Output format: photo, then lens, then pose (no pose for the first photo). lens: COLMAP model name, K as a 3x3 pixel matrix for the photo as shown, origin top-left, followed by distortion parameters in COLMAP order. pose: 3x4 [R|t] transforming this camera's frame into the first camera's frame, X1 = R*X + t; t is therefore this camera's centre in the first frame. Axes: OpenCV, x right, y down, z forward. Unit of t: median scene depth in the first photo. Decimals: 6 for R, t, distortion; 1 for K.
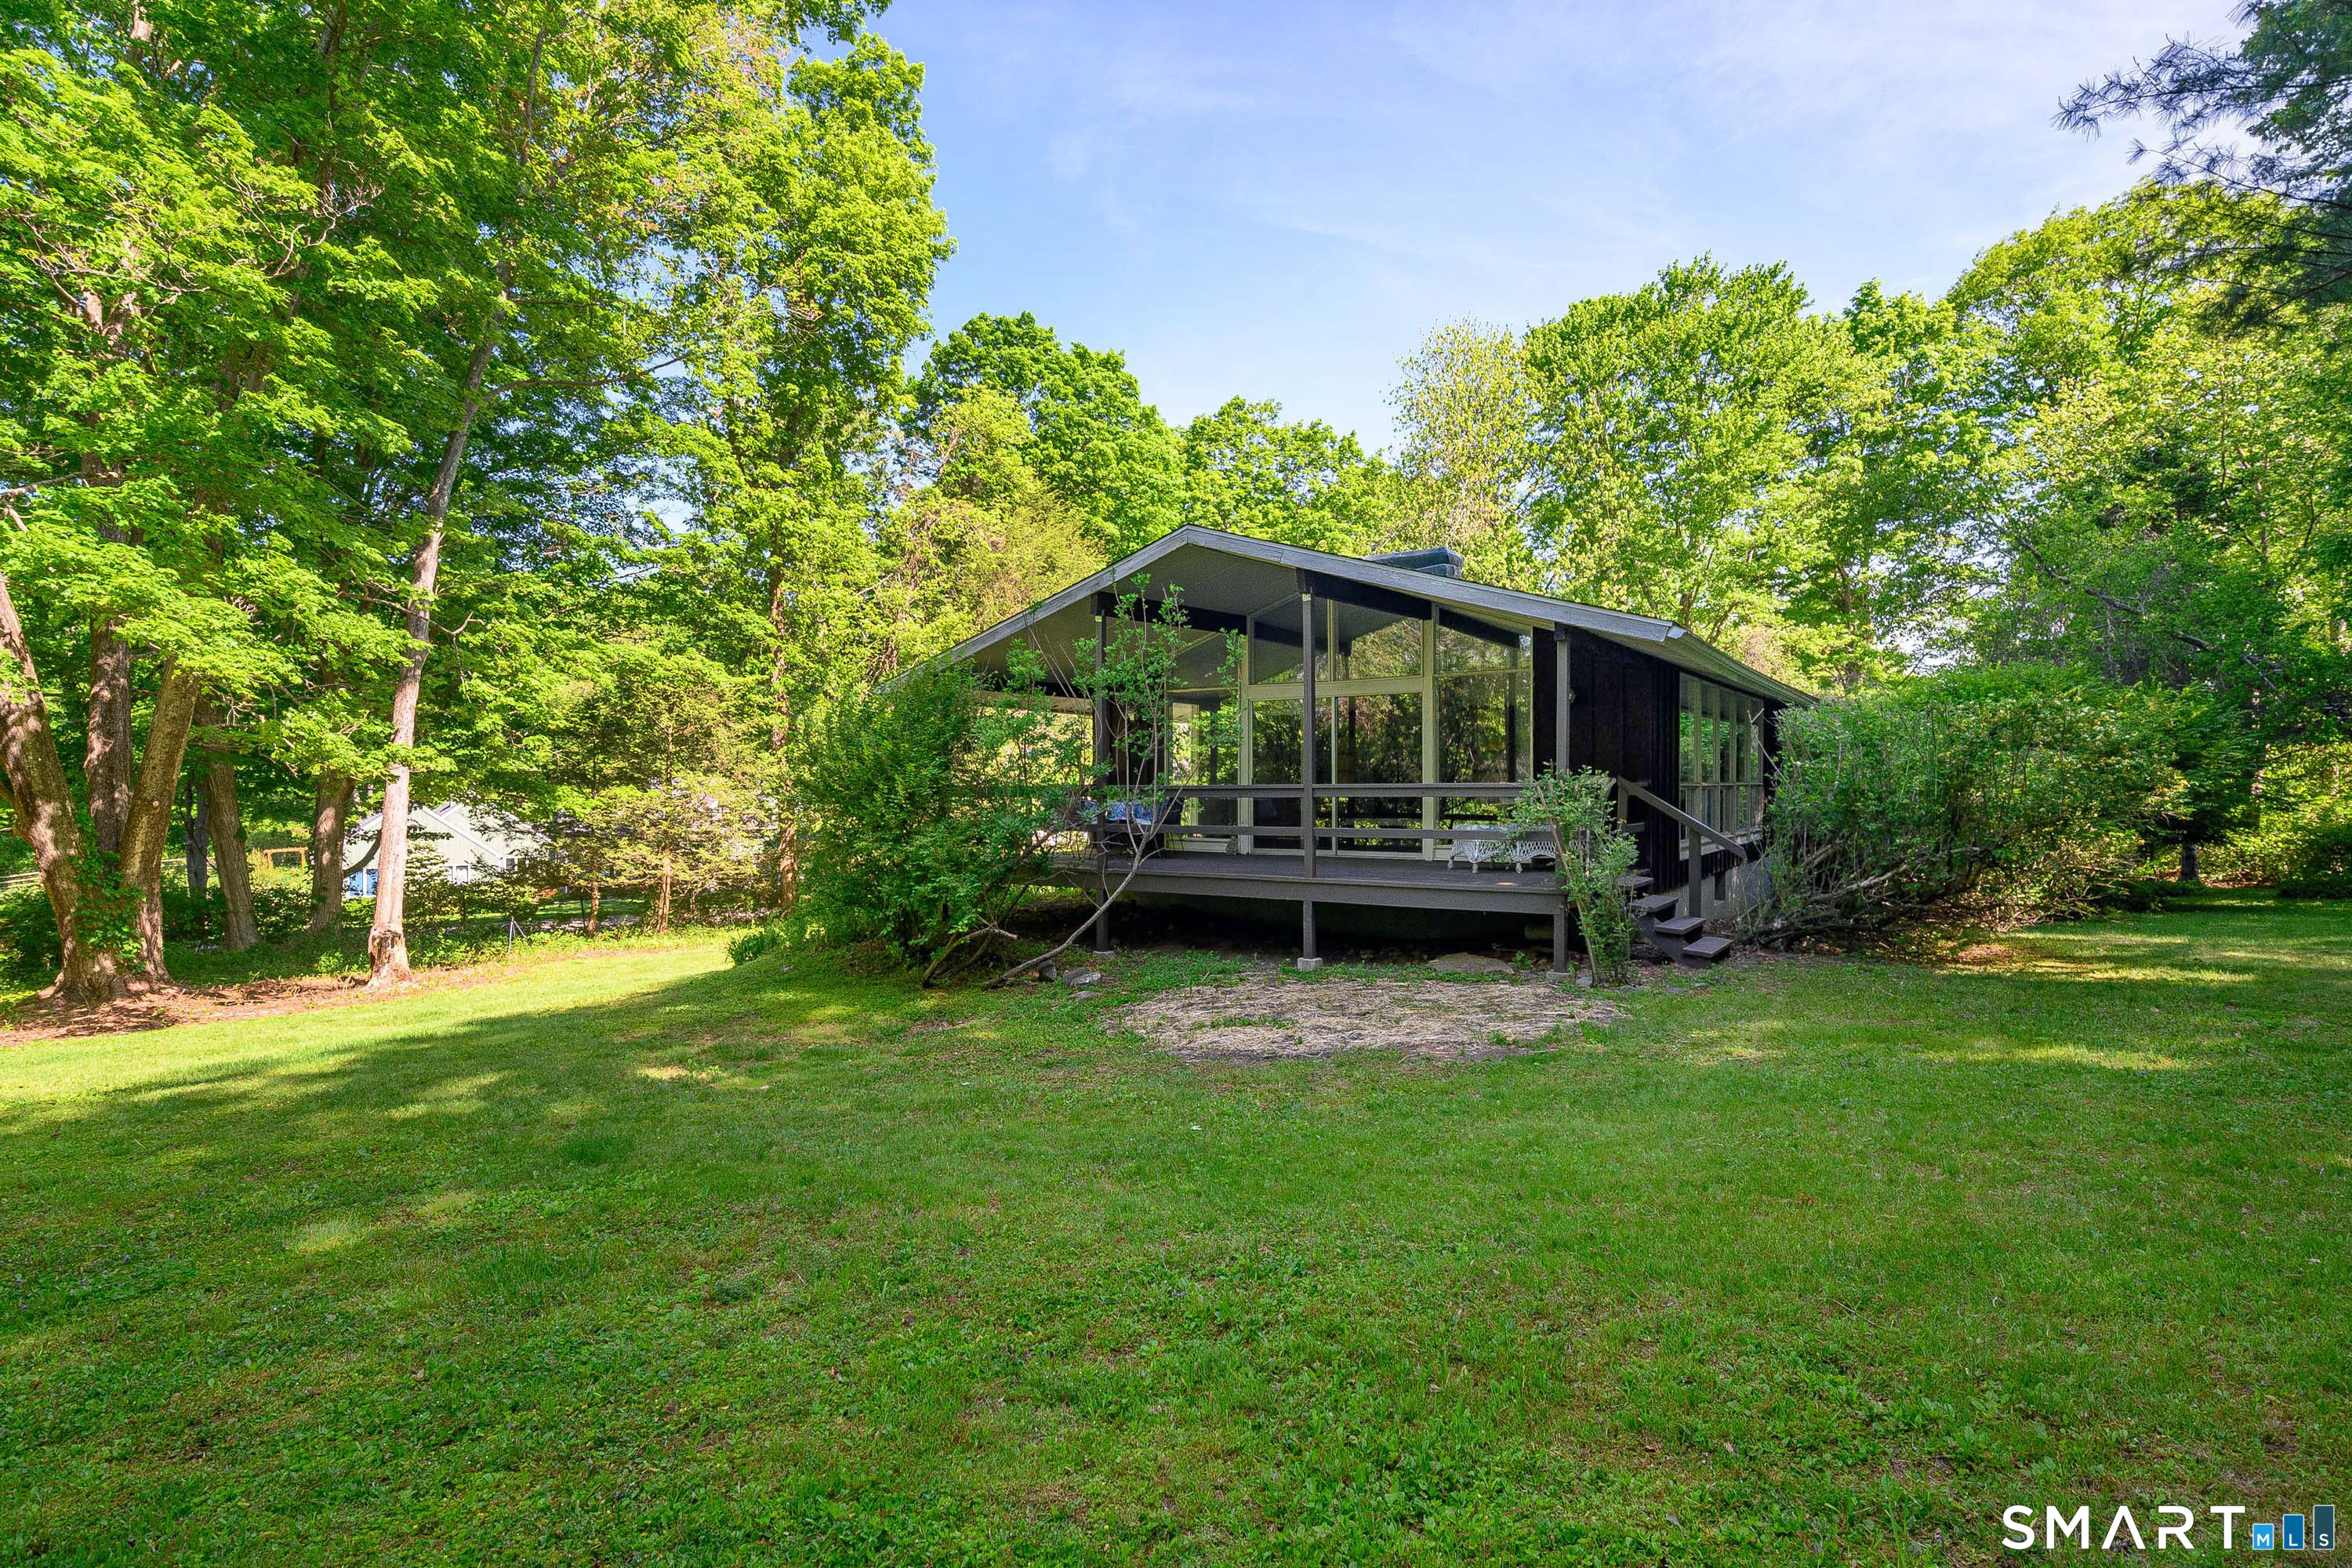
lens RADIAL K [[1190.2, 0, 1159.7], [0, 1190.2, 798.5], [0, 0, 1]] dist [-0.003747, 0.000022]
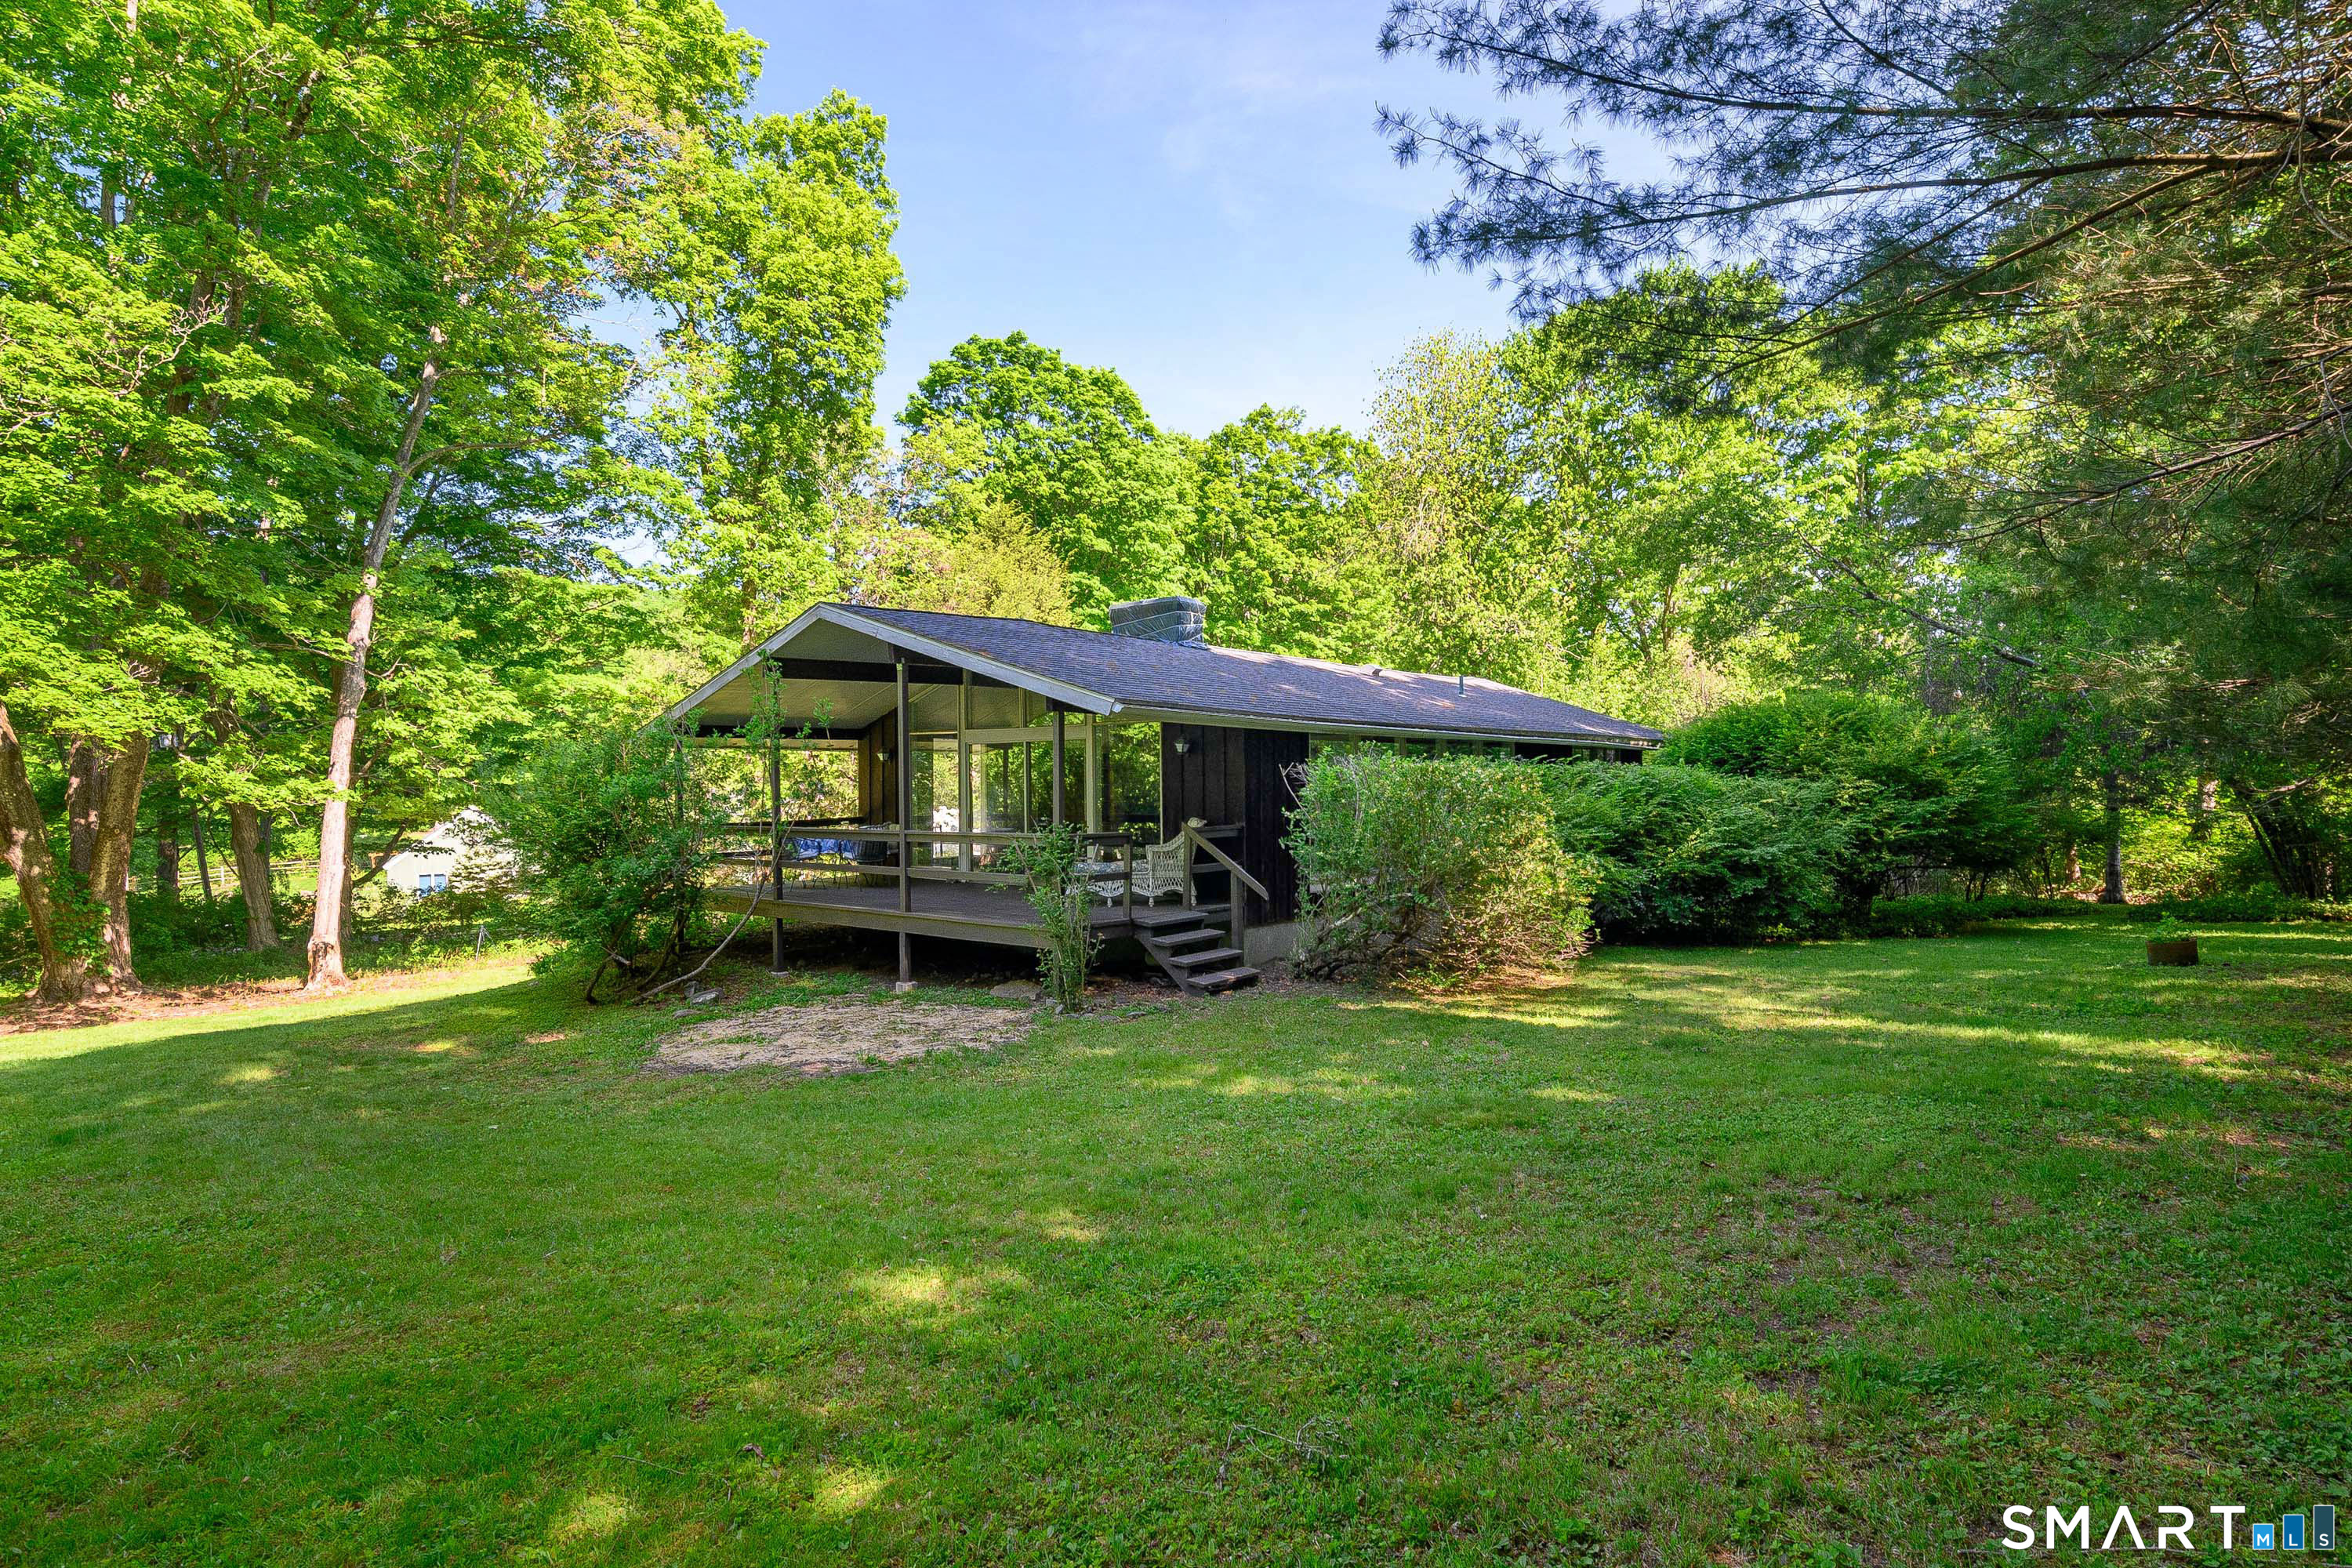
lens RADIAL K [[1211.6, 0, 1176.7], [0, 1211.6, 801.0], [0, 0, 1]] dist [-0.016040, 0.000020]
pose [[0.996245, -0.003377, -0.086509, 0.163422], [0.003567, 0.999992, 0.002050, -0.013463], [0.086501, -0.002351, 0.996249, -0.040991]]
